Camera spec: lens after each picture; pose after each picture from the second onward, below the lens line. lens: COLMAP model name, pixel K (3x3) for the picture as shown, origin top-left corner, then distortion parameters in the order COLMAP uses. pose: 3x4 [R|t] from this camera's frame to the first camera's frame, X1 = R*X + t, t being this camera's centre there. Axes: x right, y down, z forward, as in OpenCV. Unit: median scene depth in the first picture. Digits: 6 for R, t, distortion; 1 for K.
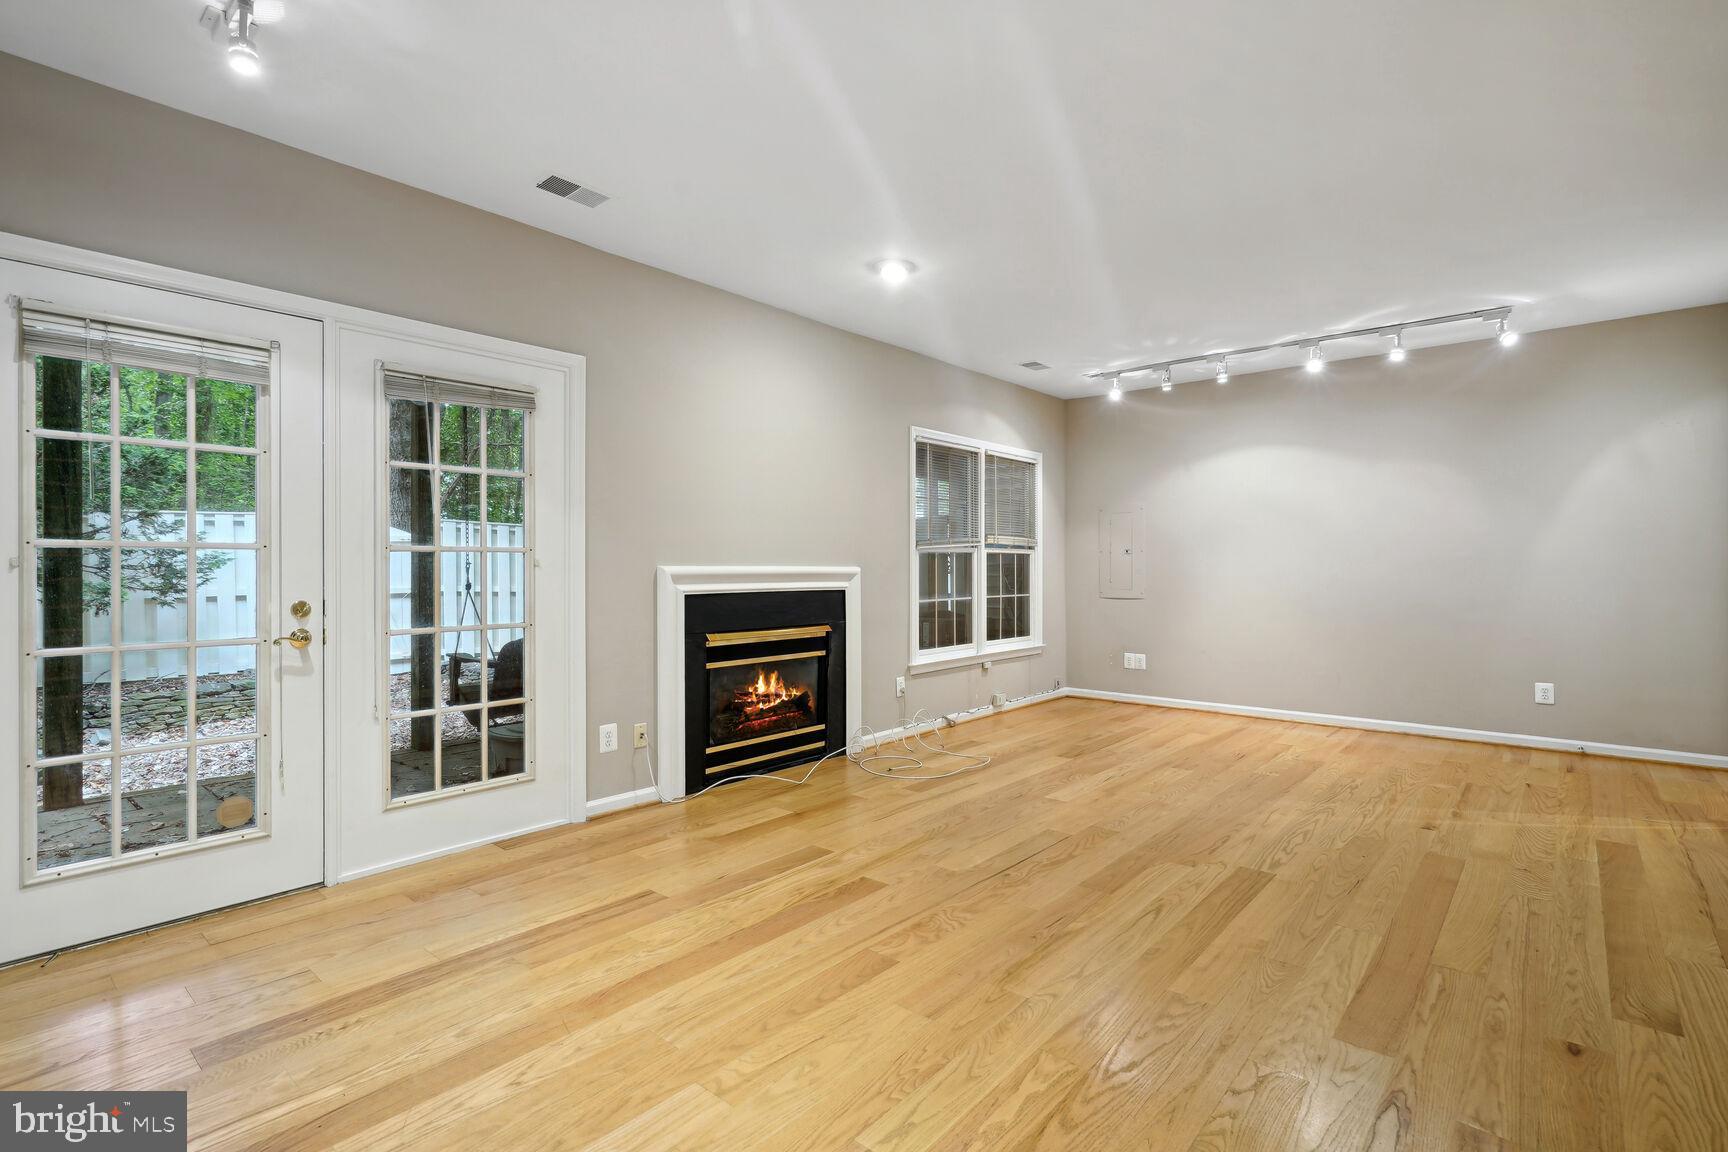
lens RADIAL K [[819.9, 0, 865.2], [0, 819.9, 577.9], [0, 0, 1]] dist [-0.006205, 0.002495]
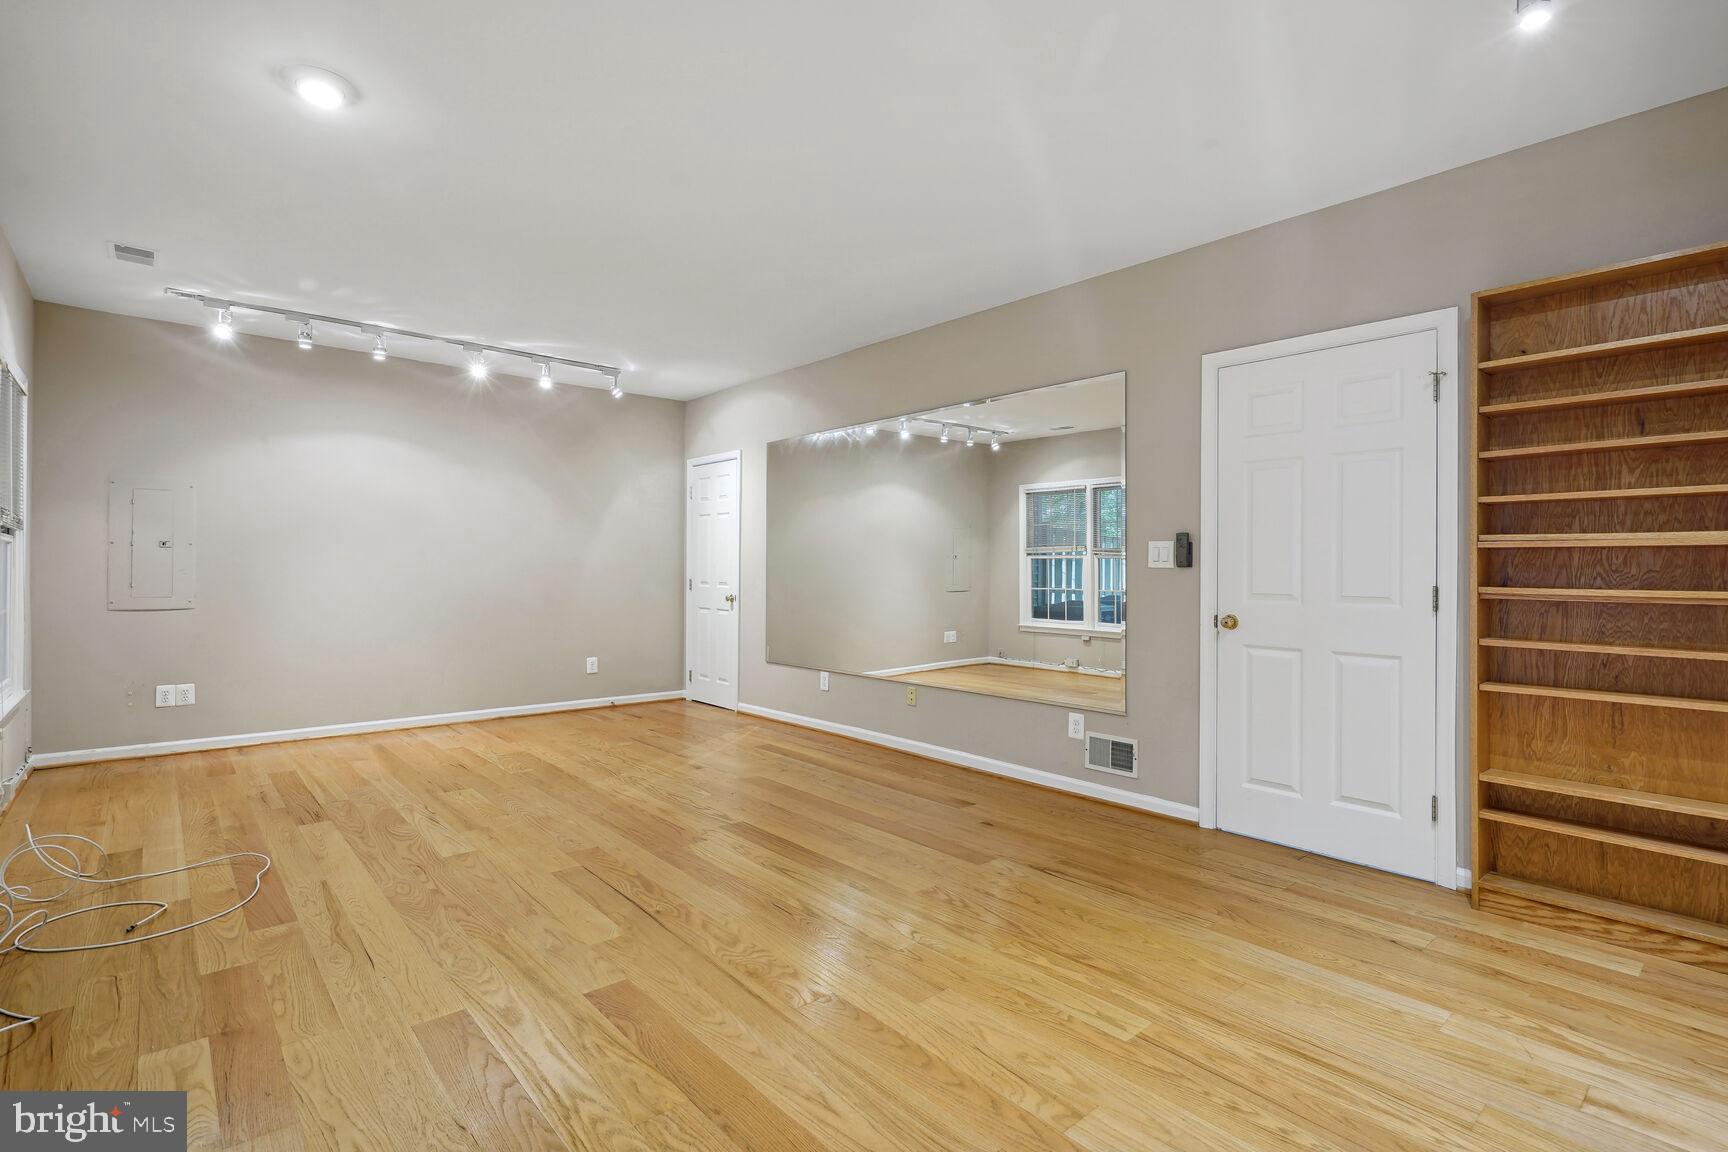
lens RADIAL K [[819.9, 0, 866.9], [0, 819.9, 567.9], [0, 0, 1]] dist [-0.006205, 0.002495]
pose [[0.135387, 0.005812, 0.990776, -0.532080], [0.006566, 0.999956, -0.006763, -0.003704], [-0.990771, 0.007421, 0.135343, 0.506773]]
